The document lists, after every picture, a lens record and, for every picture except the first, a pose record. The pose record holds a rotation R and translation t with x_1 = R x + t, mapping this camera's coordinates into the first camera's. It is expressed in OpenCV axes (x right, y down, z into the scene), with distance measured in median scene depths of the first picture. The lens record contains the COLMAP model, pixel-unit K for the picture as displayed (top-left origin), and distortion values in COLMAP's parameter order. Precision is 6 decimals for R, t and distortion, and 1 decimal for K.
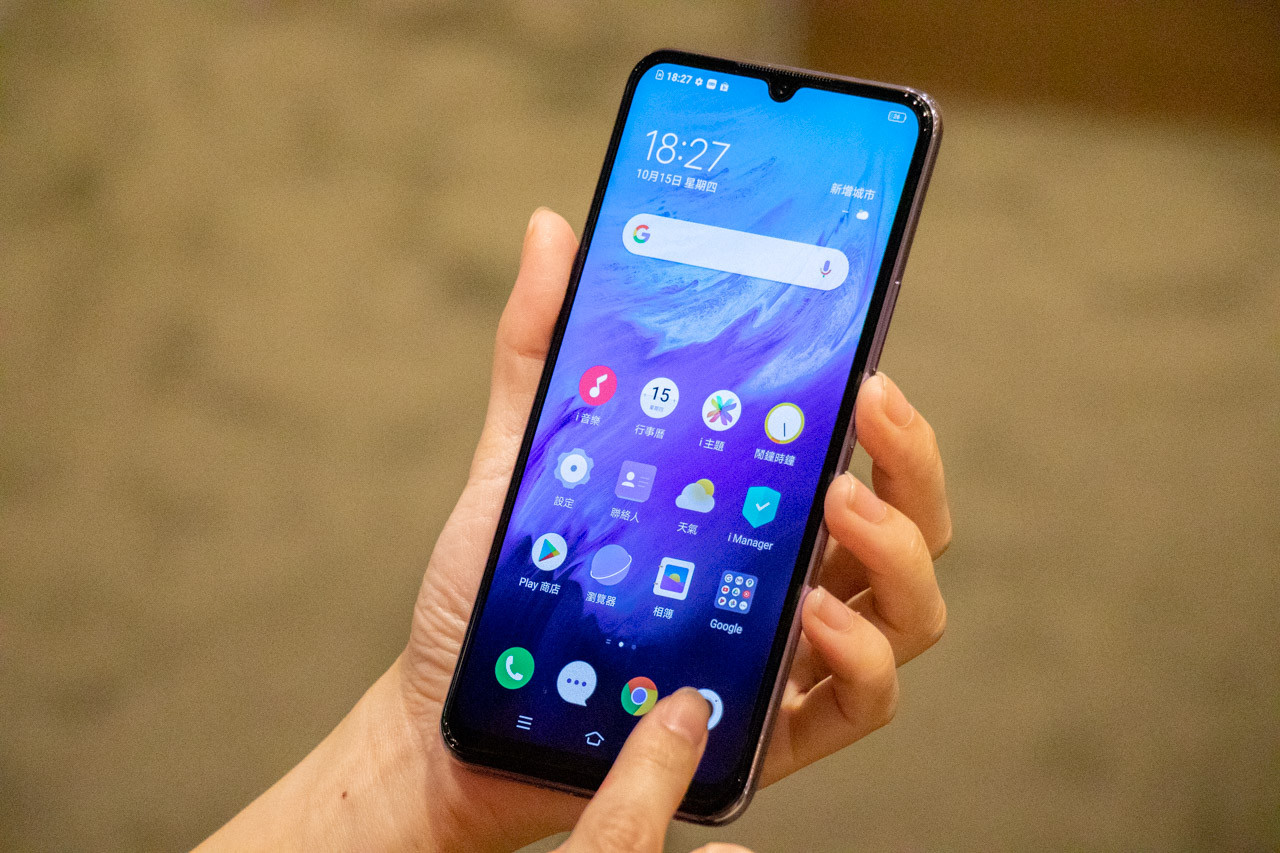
lens RADIAL K [[8197.0, 0, 638.1], [0, 8197.0, 428.0], [0, 0, 1]] dist [2.942572, 0.000000]
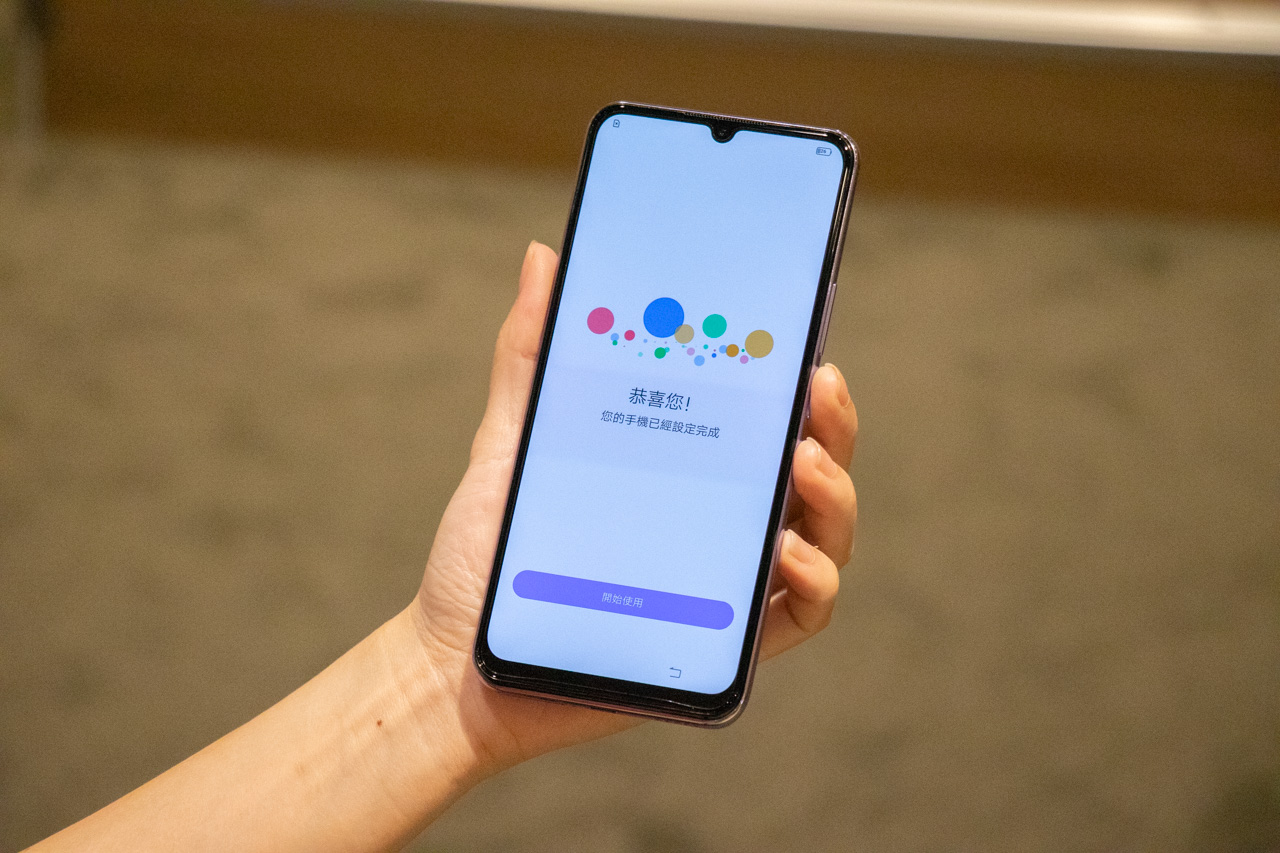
lens RADIAL K [[5699.4, 0, 640.1], [0, 5699.4, 426.2], [0, 0, 1]] dist [-0.041627, 0.000000]
pose [[0.997403, -0.071826, 0.005356, -0.001947], [0.071951, 0.996990, -0.028868, 0.026009], [-0.003266, 0.029178, 0.999569, 0.214167]]
